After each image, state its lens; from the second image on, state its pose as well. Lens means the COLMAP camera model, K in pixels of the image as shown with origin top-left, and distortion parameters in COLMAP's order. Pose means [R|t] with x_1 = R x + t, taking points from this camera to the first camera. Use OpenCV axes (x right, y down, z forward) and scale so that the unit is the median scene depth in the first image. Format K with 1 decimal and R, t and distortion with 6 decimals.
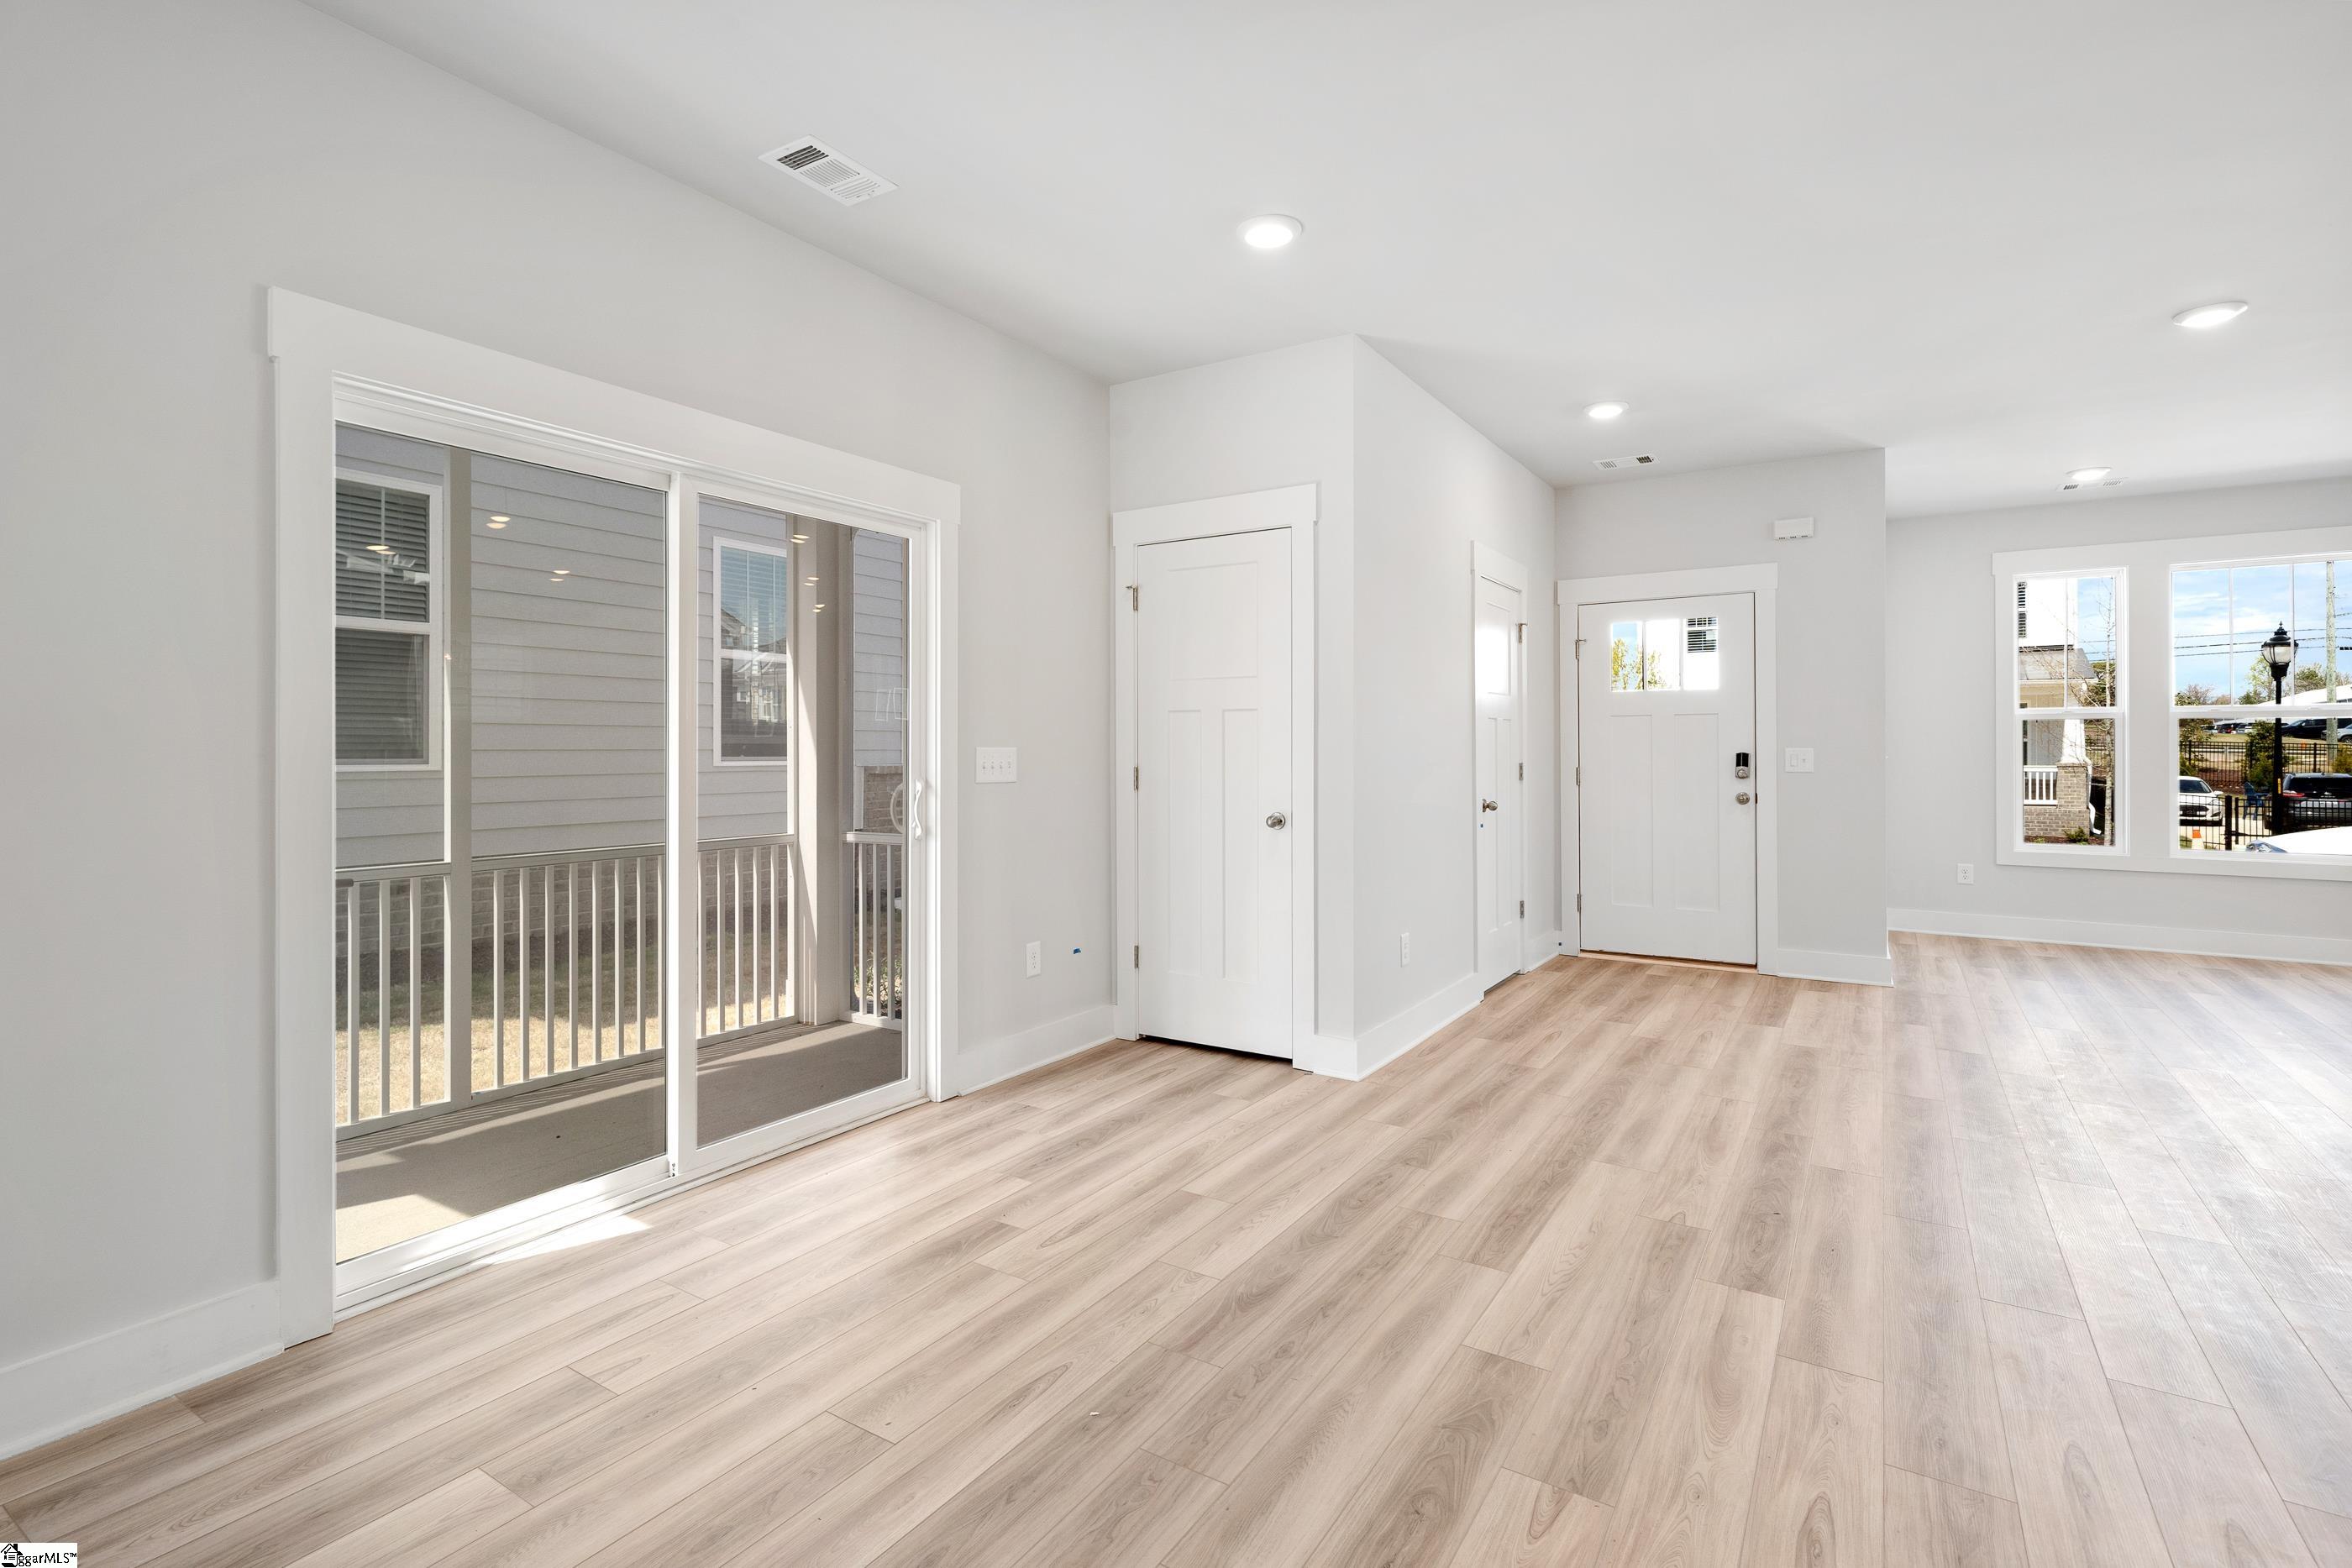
lens RADIAL K [[1110.9, 0, 1153.6], [0, 1110.9, 752.2], [0, 0, 1]] dist [-0.008171, 0.000811]
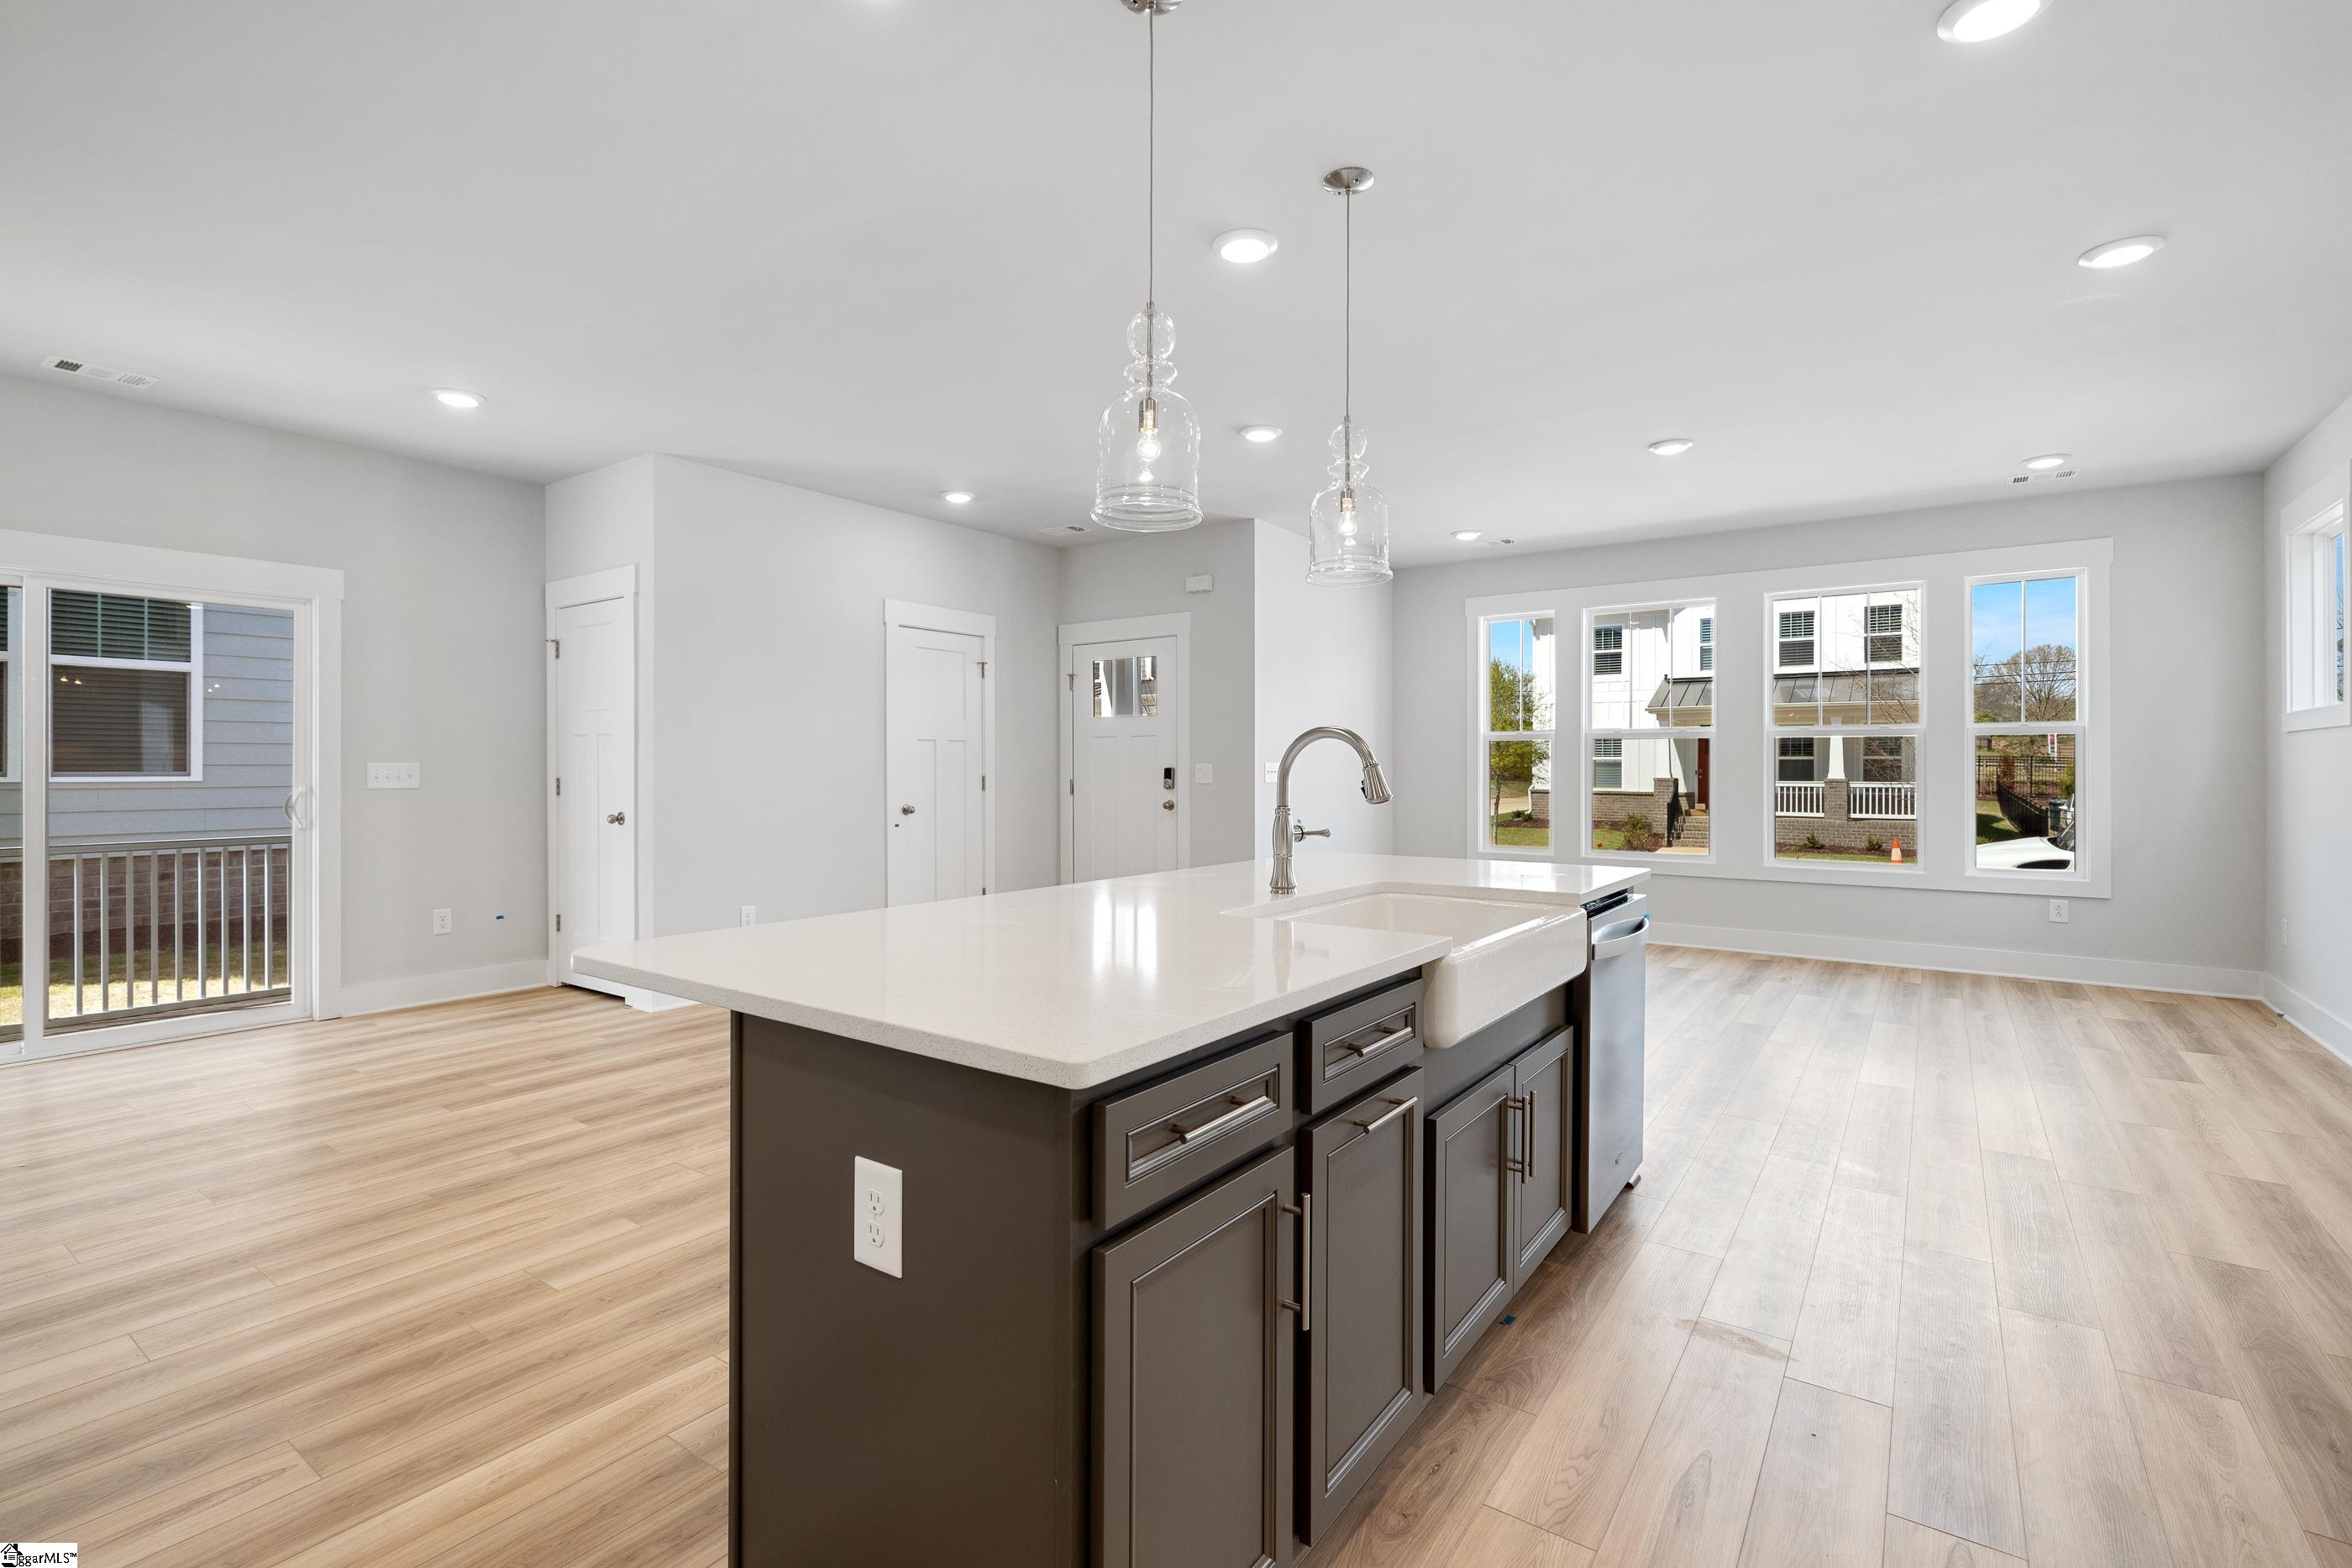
lens RADIAL K [[1084.1, 0, 1184.2], [0, 1084.1, 771.7], [0, 0, 1]] dist [-0.000910, -0.000633]
pose [[0.999450, 0.003325, -0.033001, 0.761670], [-0.003062, 0.999963, 0.008005, -0.006172], [0.033026, -0.007900, 0.999423, -0.249718]]
